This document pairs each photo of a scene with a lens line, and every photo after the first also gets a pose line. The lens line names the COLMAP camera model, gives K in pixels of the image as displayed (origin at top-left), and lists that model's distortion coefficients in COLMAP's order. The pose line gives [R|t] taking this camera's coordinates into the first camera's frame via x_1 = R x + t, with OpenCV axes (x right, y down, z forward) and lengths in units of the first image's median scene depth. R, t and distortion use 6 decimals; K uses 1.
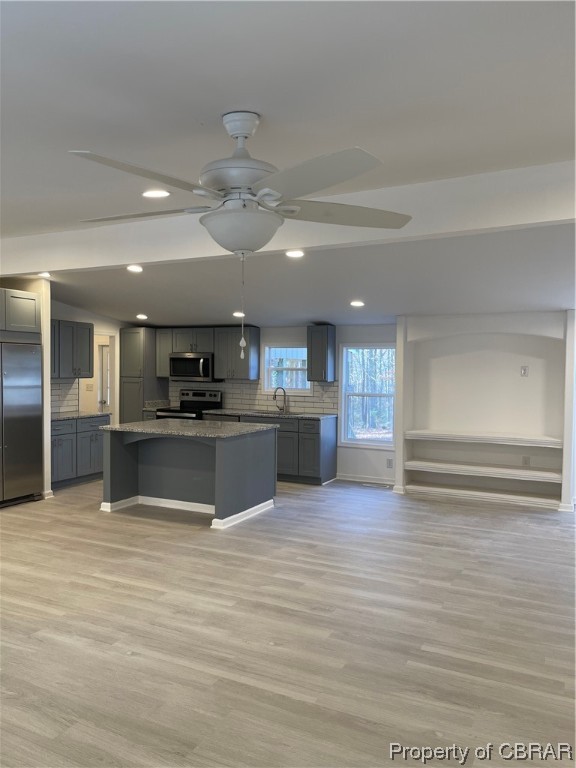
lens RADIAL K [[575.9, 0, 282.0], [0, 575.9, 385.3], [0, 0, 1]] dist [0.062291, -0.077182]
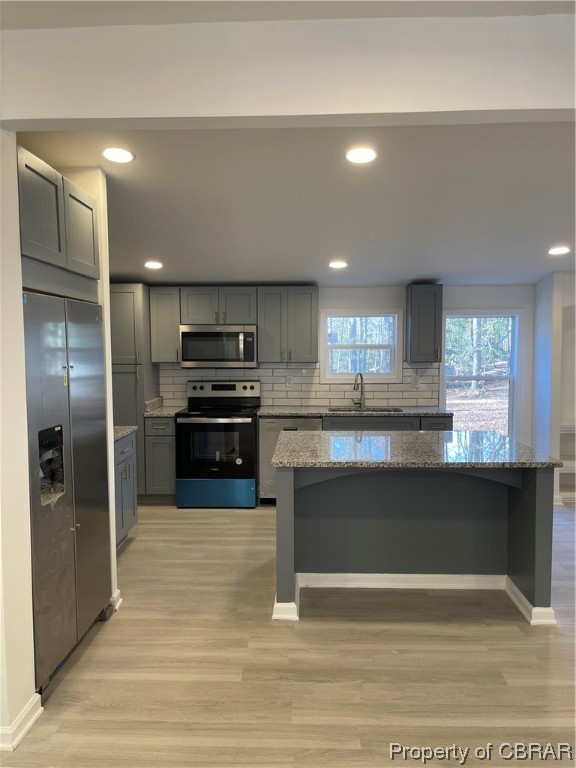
lens RADIAL K [[575.9, 0, 282.0], [0, 575.9, 385.3], [0, 0, 1]] dist [0.062291, -0.077182]
pose [[0.910720, -0.044806, 0.410586, -0.379387], [0.029449, 0.998613, 0.043654, -0.014355], [-0.411972, -0.027665, 0.910776, 0.386955]]
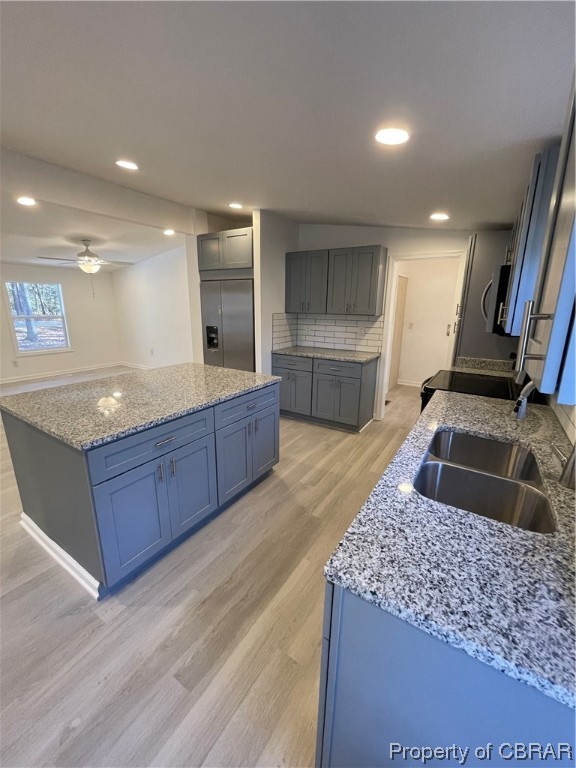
lens RADIAL K [[309.0, 0, 287.2], [0, 309.0, 381.8], [0, 0, 1]] dist [-0.003095, -0.000566]
pose [[-0.099714, 0.238413, -0.966031, 0.131043], [-0.042812, 0.968943, 0.243551, -0.023214], [0.994095, 0.065643, -0.086411, 0.889193]]
